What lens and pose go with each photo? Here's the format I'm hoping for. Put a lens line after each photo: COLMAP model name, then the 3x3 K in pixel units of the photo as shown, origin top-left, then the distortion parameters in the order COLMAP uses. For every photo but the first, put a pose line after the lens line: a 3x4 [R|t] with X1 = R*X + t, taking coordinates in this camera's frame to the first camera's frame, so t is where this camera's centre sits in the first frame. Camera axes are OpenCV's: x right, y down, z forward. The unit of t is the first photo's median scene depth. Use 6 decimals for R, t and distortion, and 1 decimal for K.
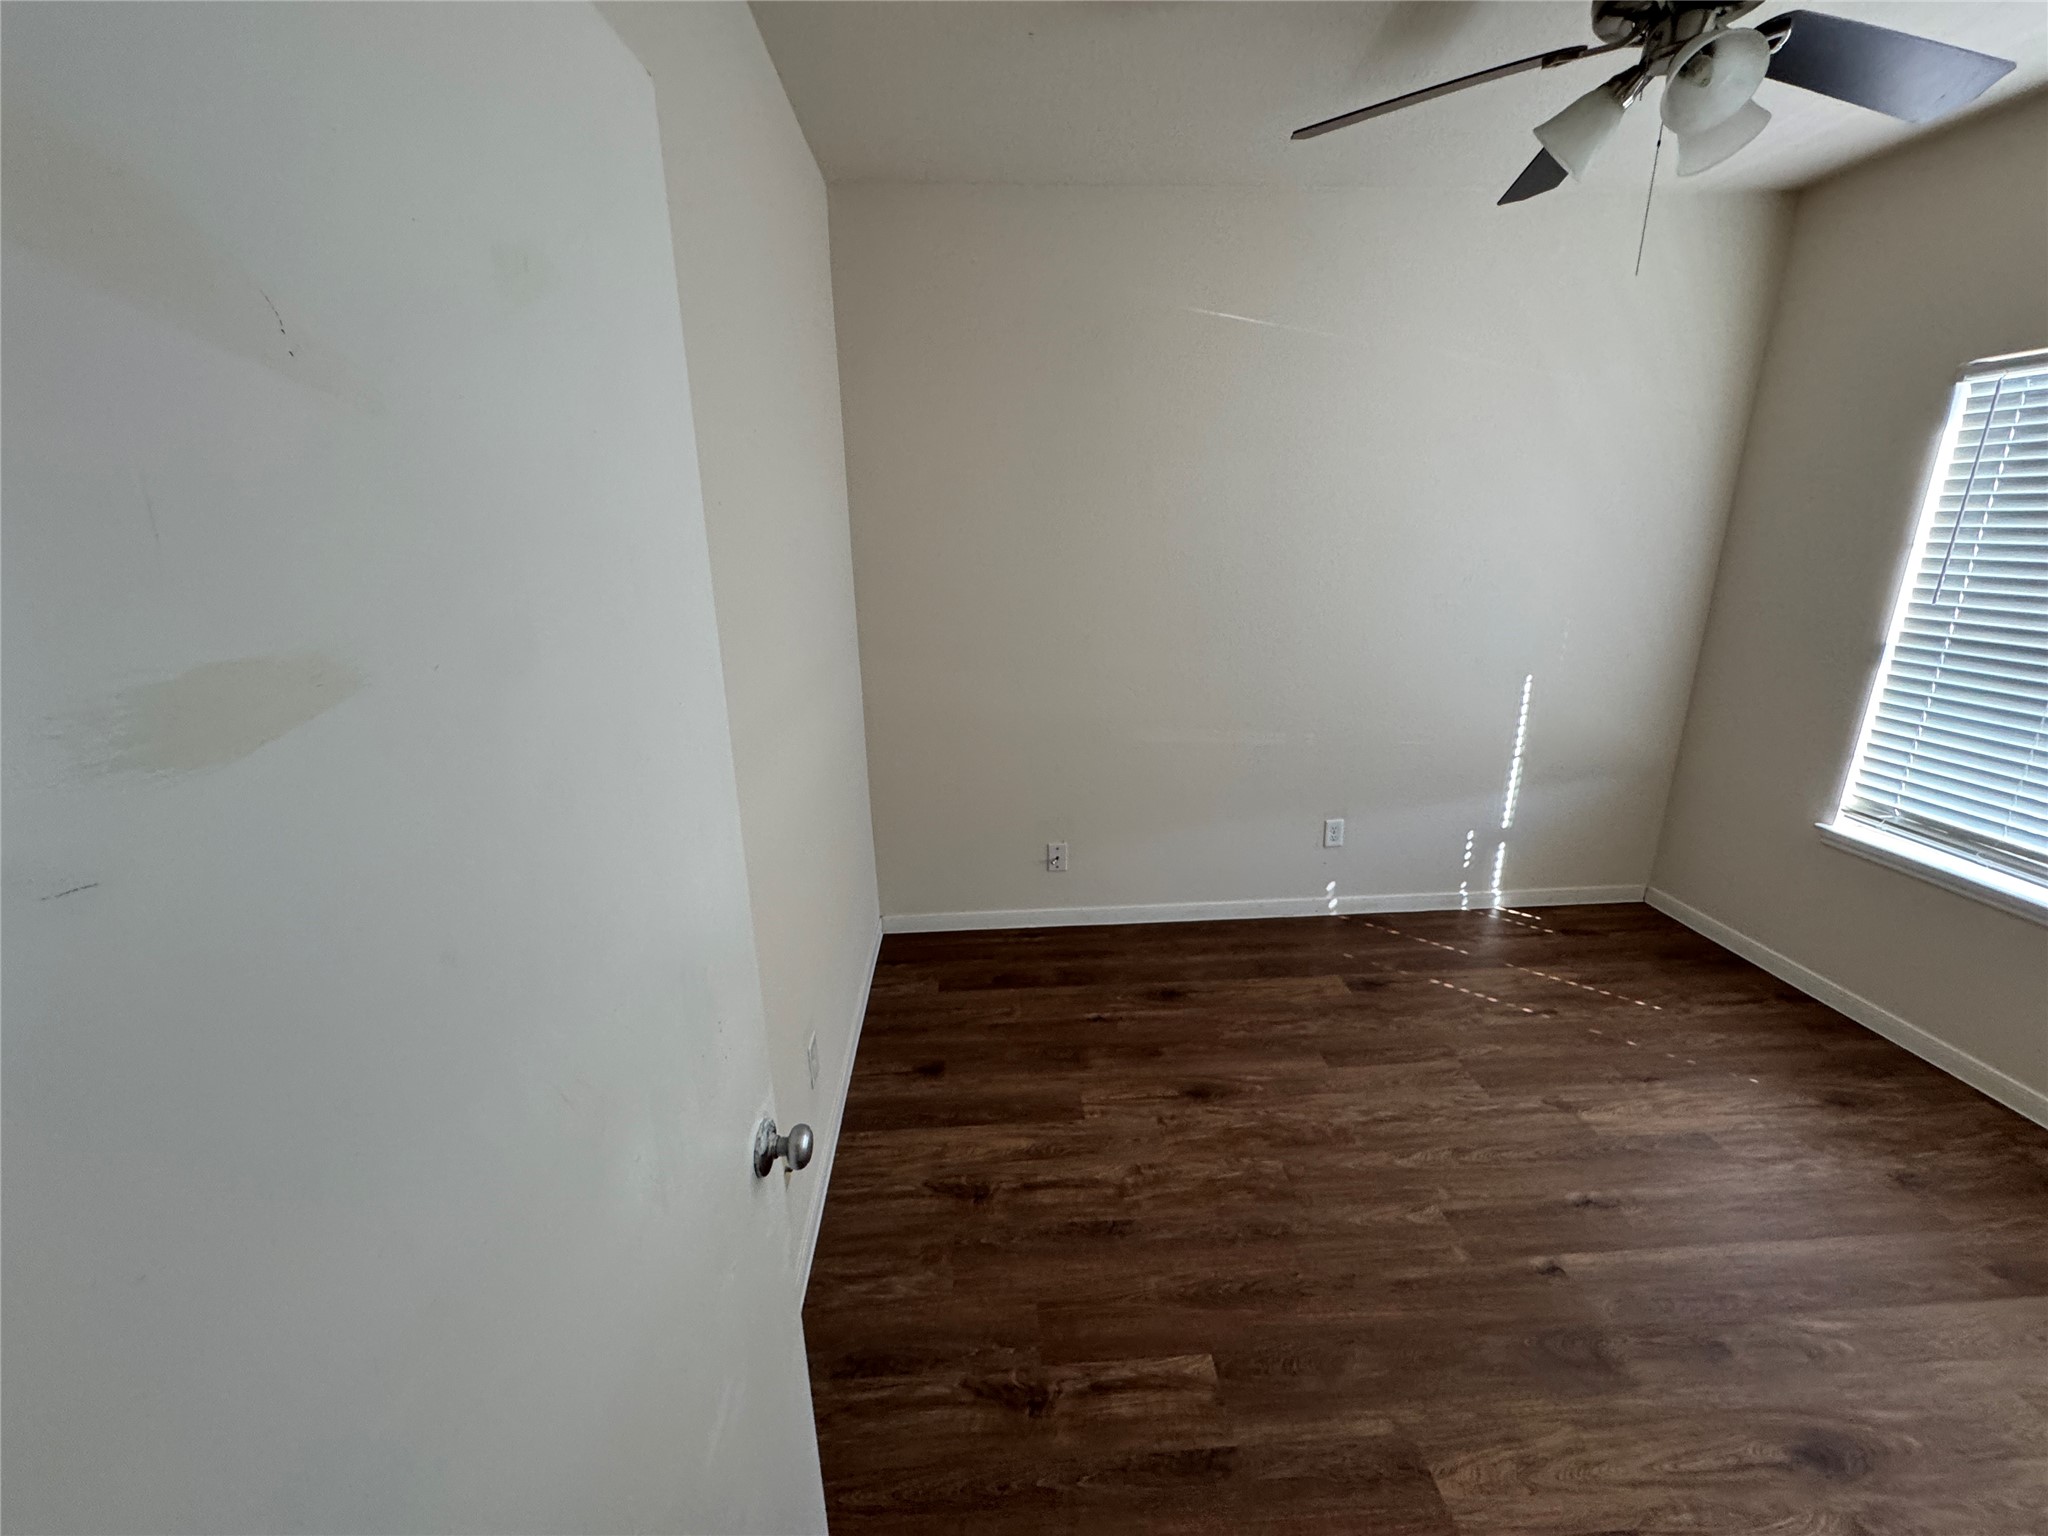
lens RADIAL K [[817.3, 0, 1021.8], [0, 817.3, 758.9], [0, 0, 1]] dist [-0.004081, 0.000600]
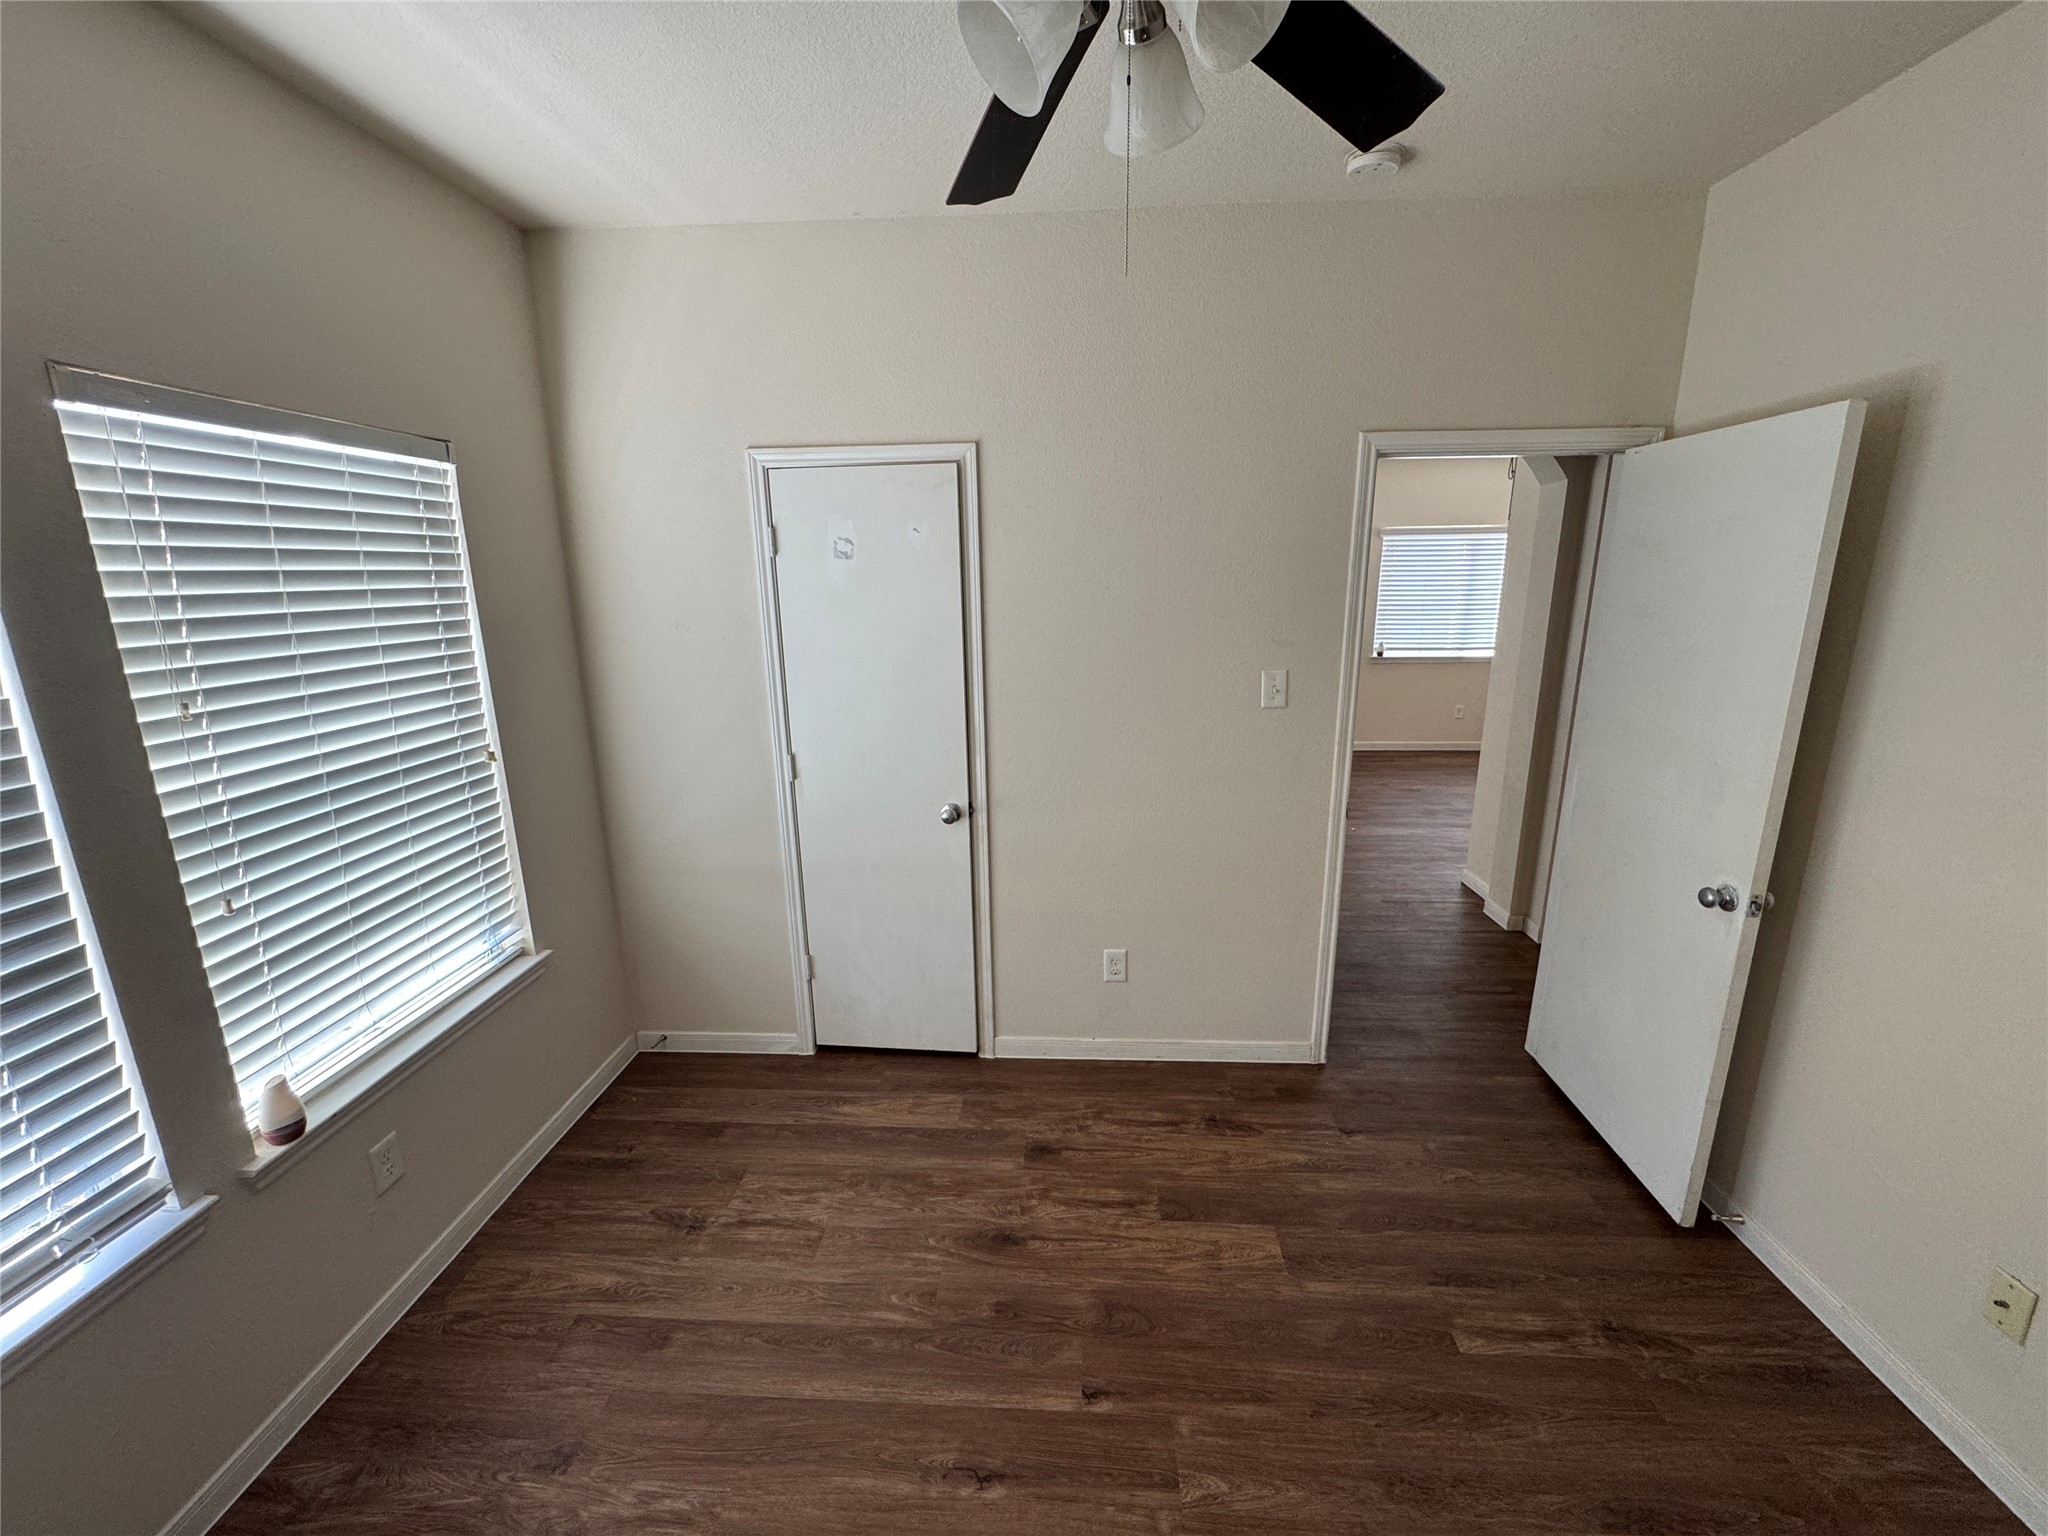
lens RADIAL K [[817.3, 0, 1024.4], [0, 817.3, 760.8], [0, 0, 1]] dist [-0.004081, 0.000600]
pose [[-0.993394, 0.002975, 0.114713, 0.552378], [0.058864, 0.871332, 0.487150, -0.420832], [-0.098504, 0.490684, -0.865752, 1.302348]]
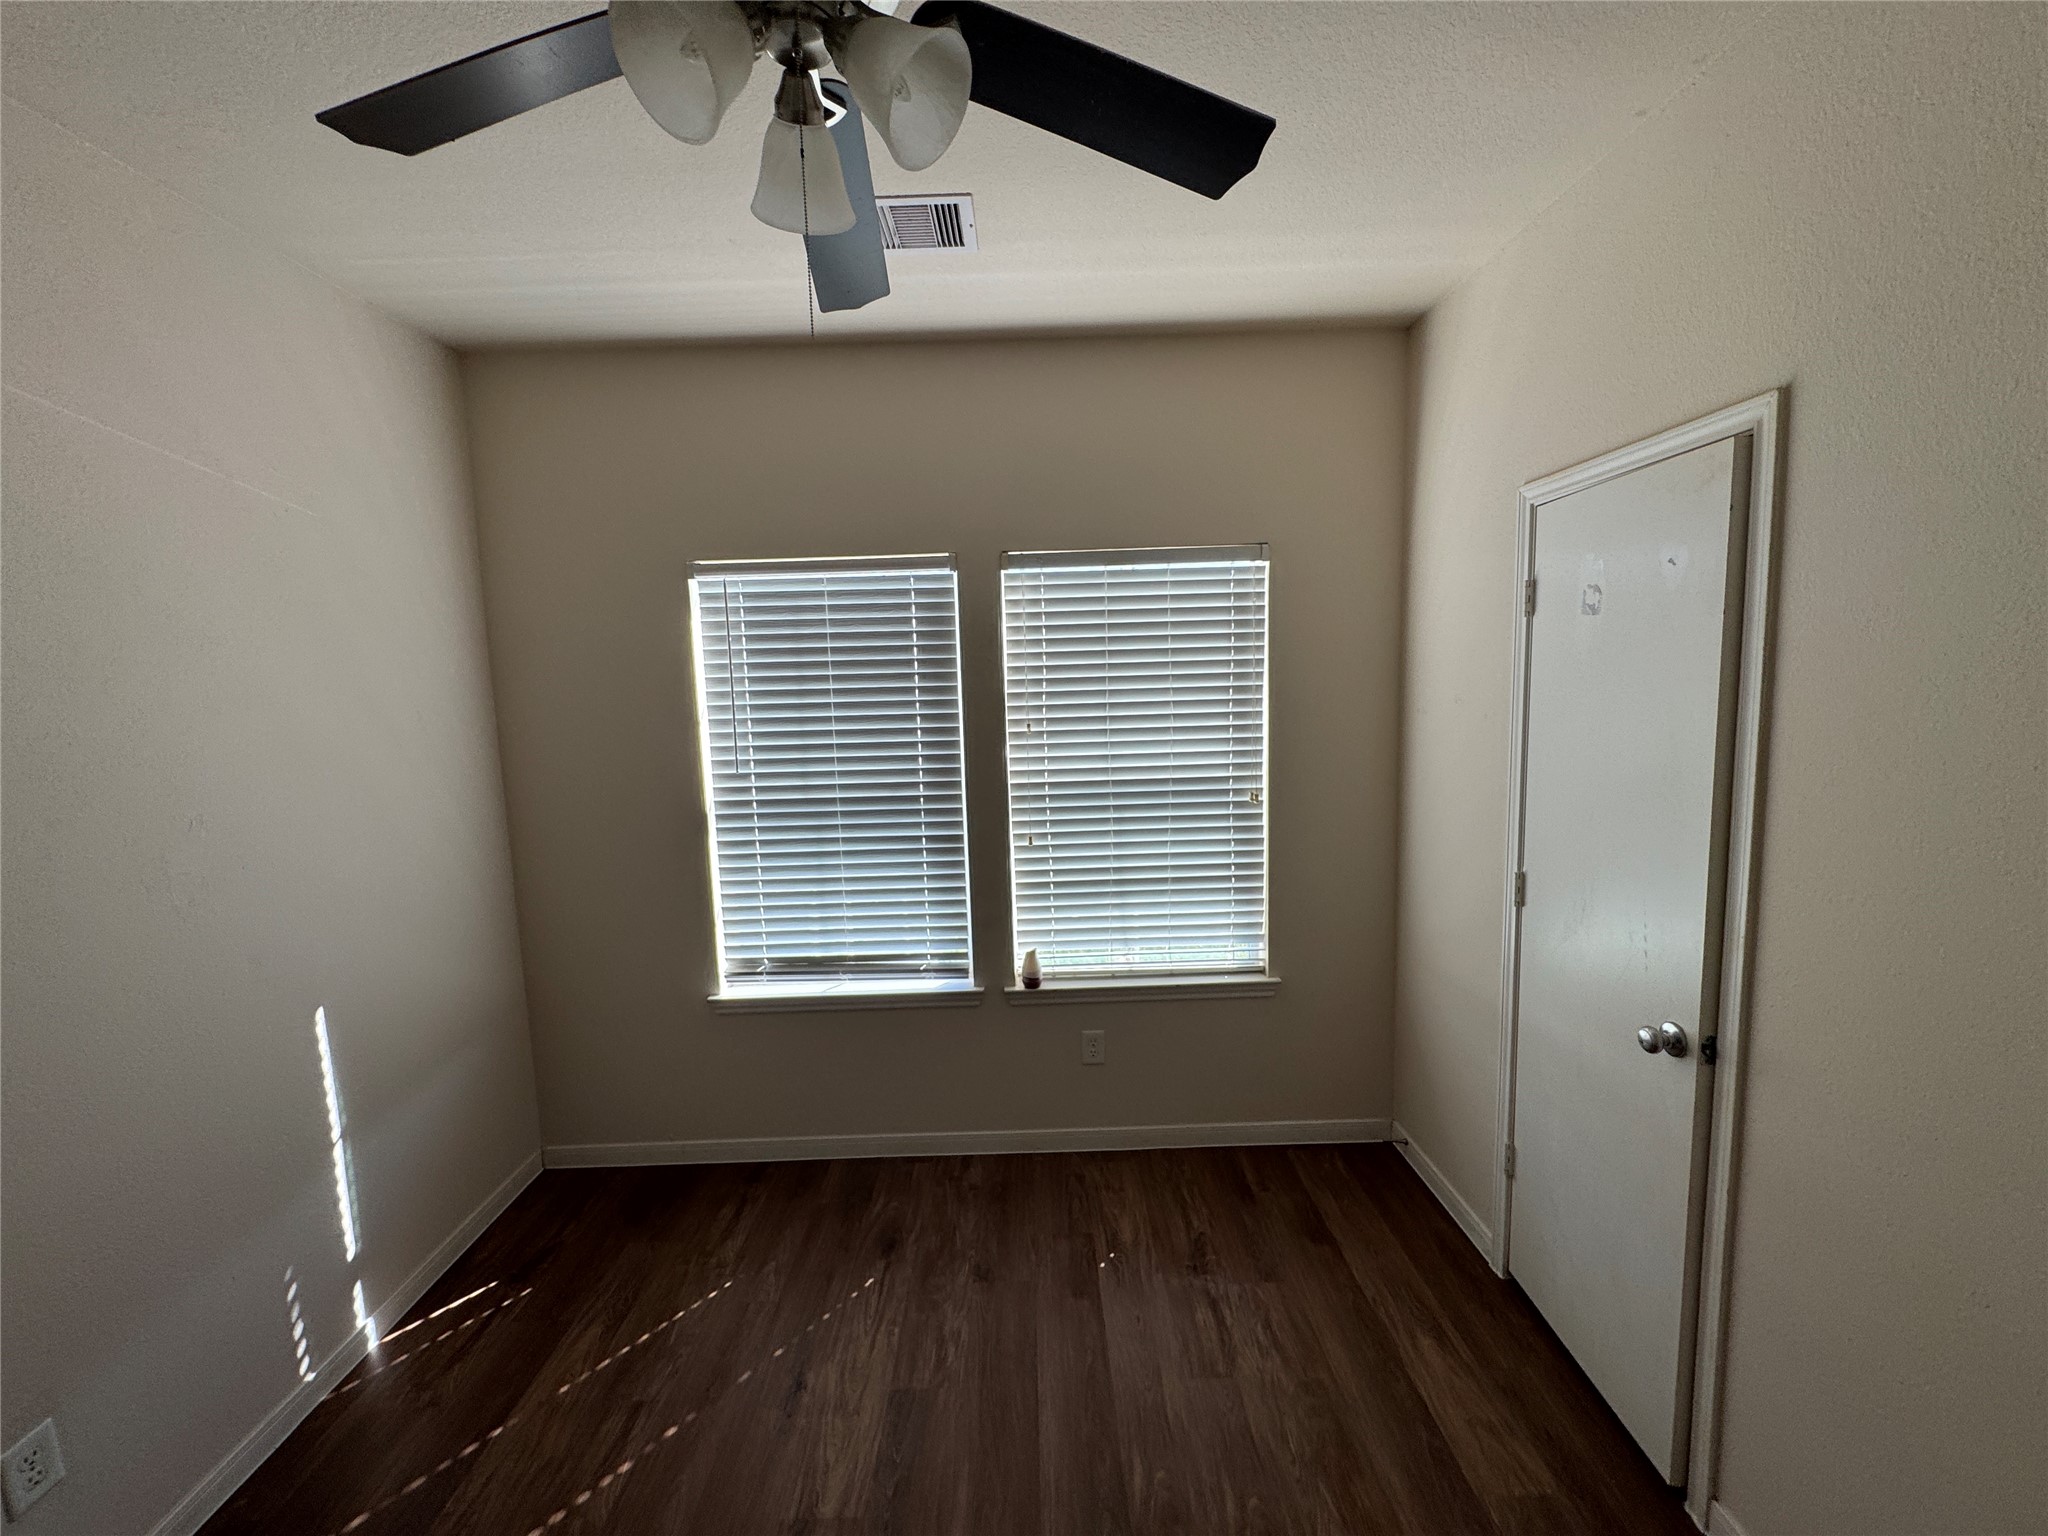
lens RADIAL K [[817.3, 0, 1025.8], [0, 817.3, 763.6], [0, 0, 1]] dist [-0.004081, 0.000600]
pose [[0.049632, -0.095261, 0.994214, 0.064020], [0.307097, 0.948673, 0.075567, -0.199057], [-0.950383, 0.301570, 0.076339, 0.653178]]
